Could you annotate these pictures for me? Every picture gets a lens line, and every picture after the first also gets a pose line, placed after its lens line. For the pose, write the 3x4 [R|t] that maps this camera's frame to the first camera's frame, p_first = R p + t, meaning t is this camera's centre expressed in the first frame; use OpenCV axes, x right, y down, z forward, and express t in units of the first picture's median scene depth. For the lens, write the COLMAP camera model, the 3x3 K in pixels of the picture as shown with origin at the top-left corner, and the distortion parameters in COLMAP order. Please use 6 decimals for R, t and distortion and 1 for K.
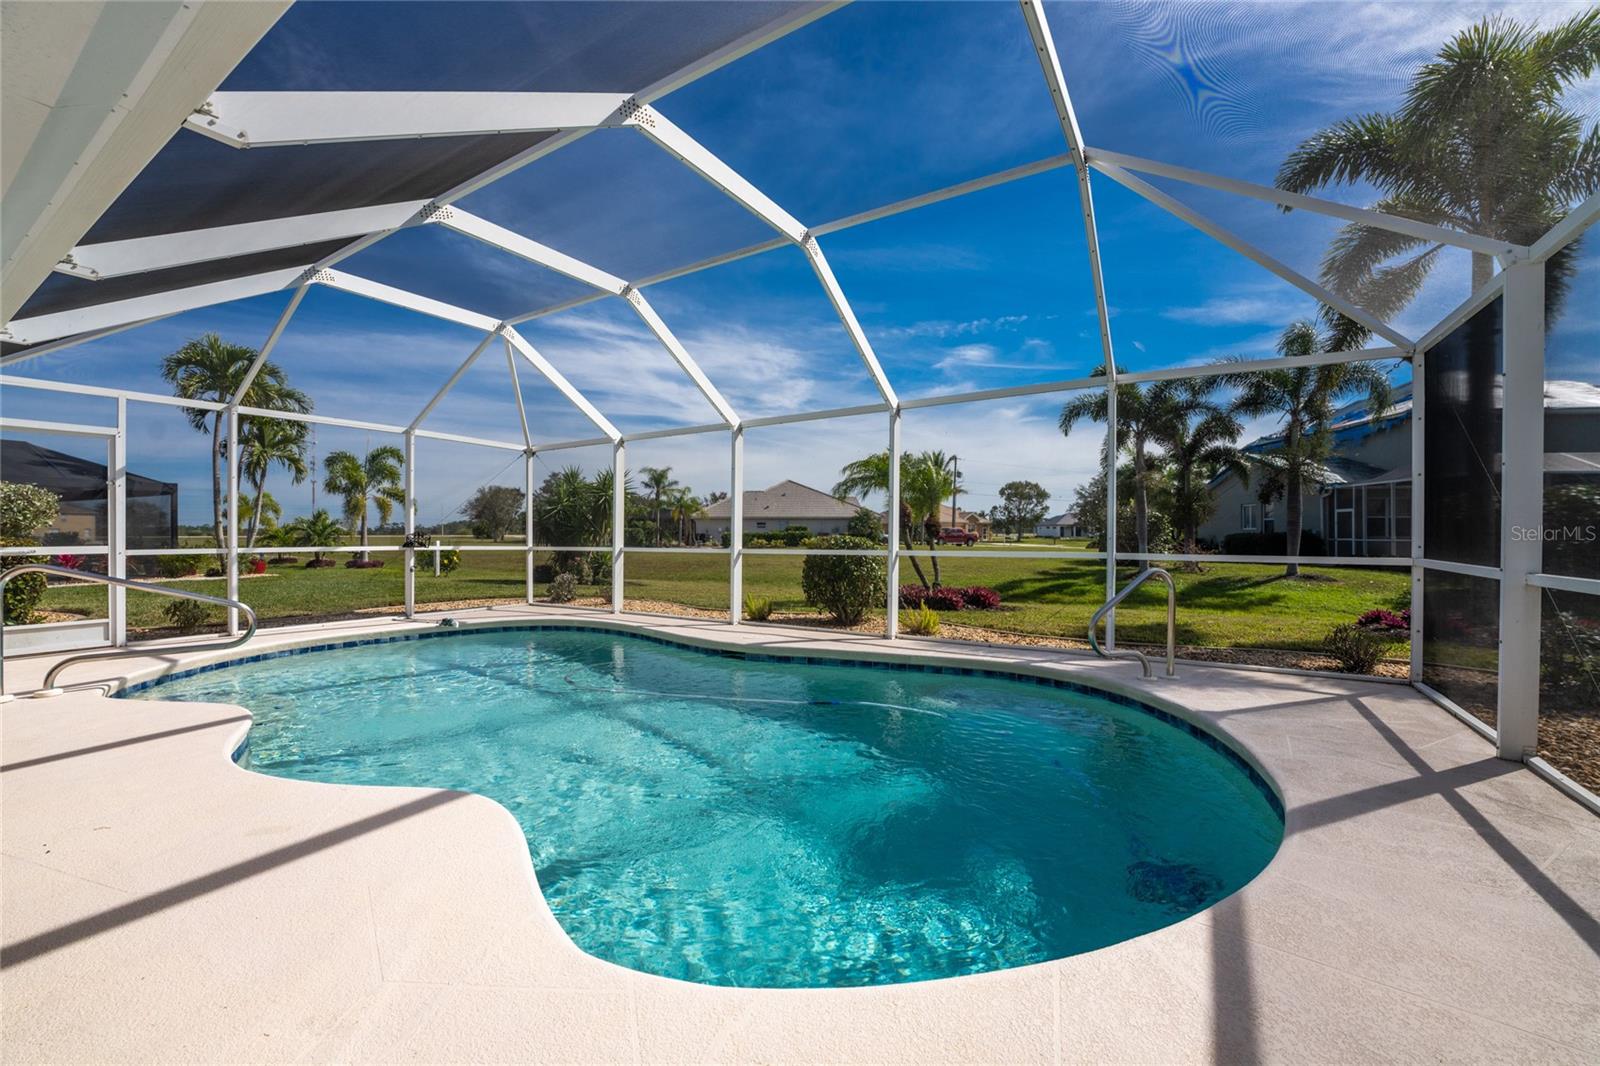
lens RADIAL K [[647.8, 0, 800.0], [0, 647.8, 533.0], [0, 0, 1]] dist [-0.024113, 0.000027]
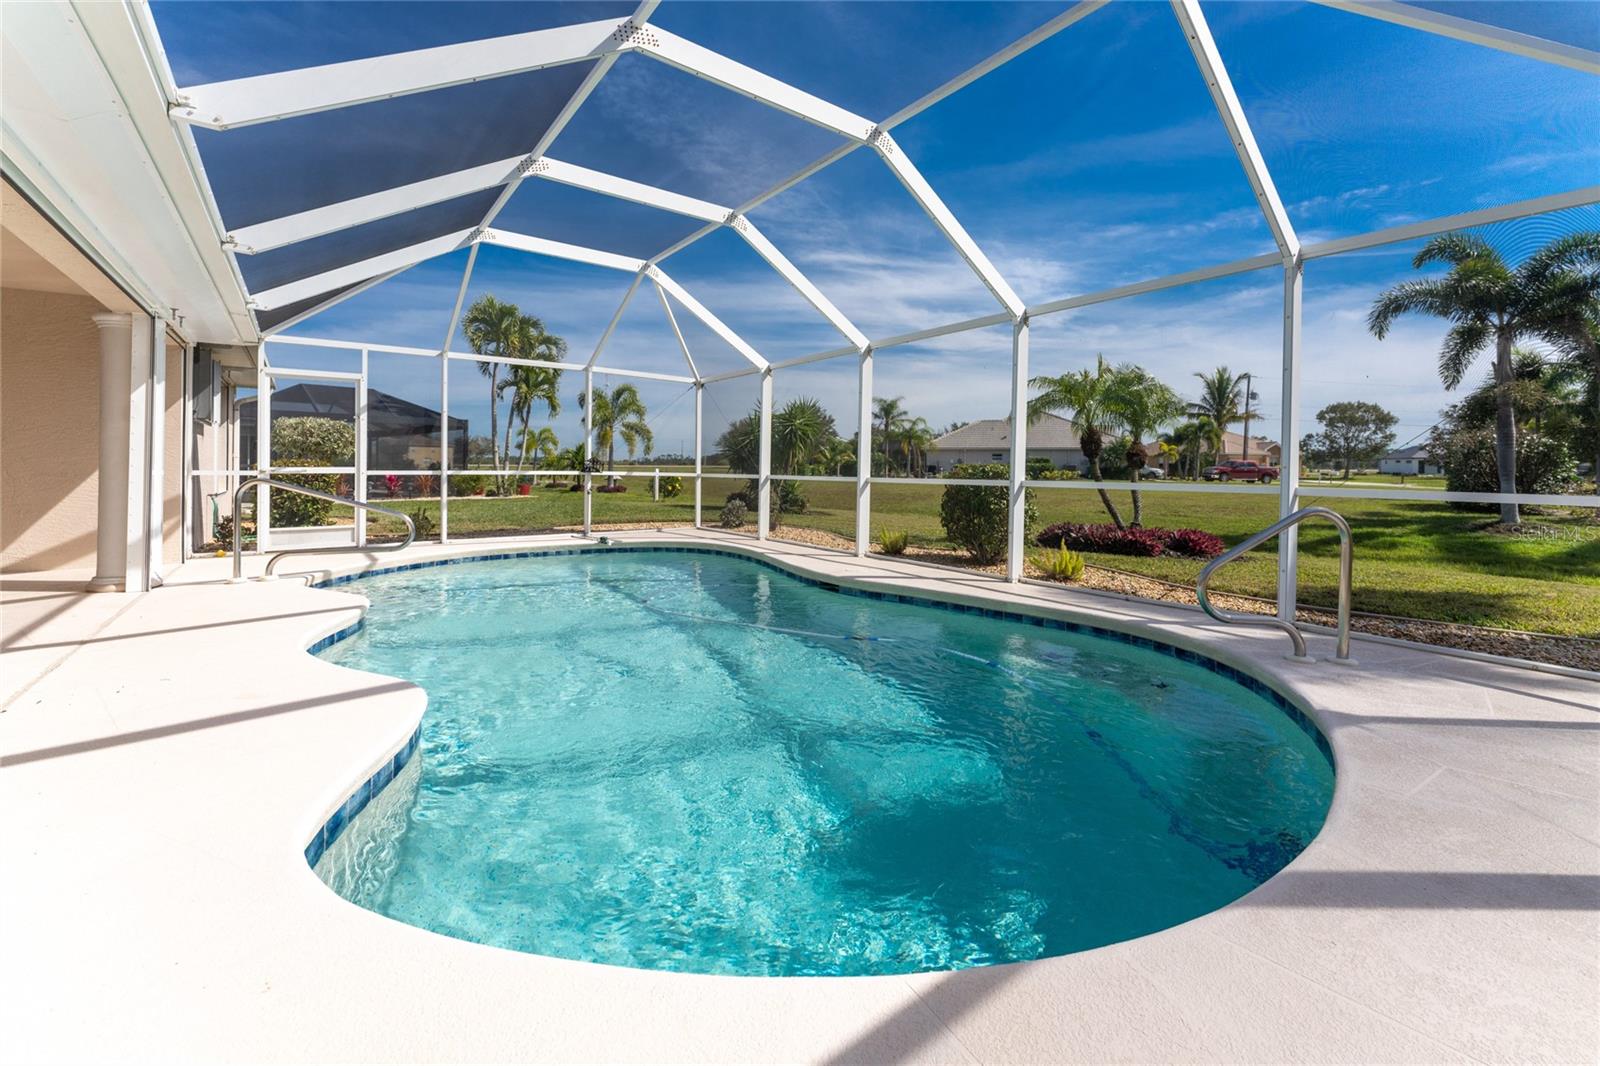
lens RADIAL K [[666.4, 0, 803.6], [0, 666.4, 472.9], [0, 0, 1]] dist [0.001786, 0.000193]
pose [[0.933725, 0.011648, -0.357801, 0.158745], [-0.007477, 0.999887, 0.013040, 0.005264], [0.357913, -0.009501, 0.933707, 0.049903]]
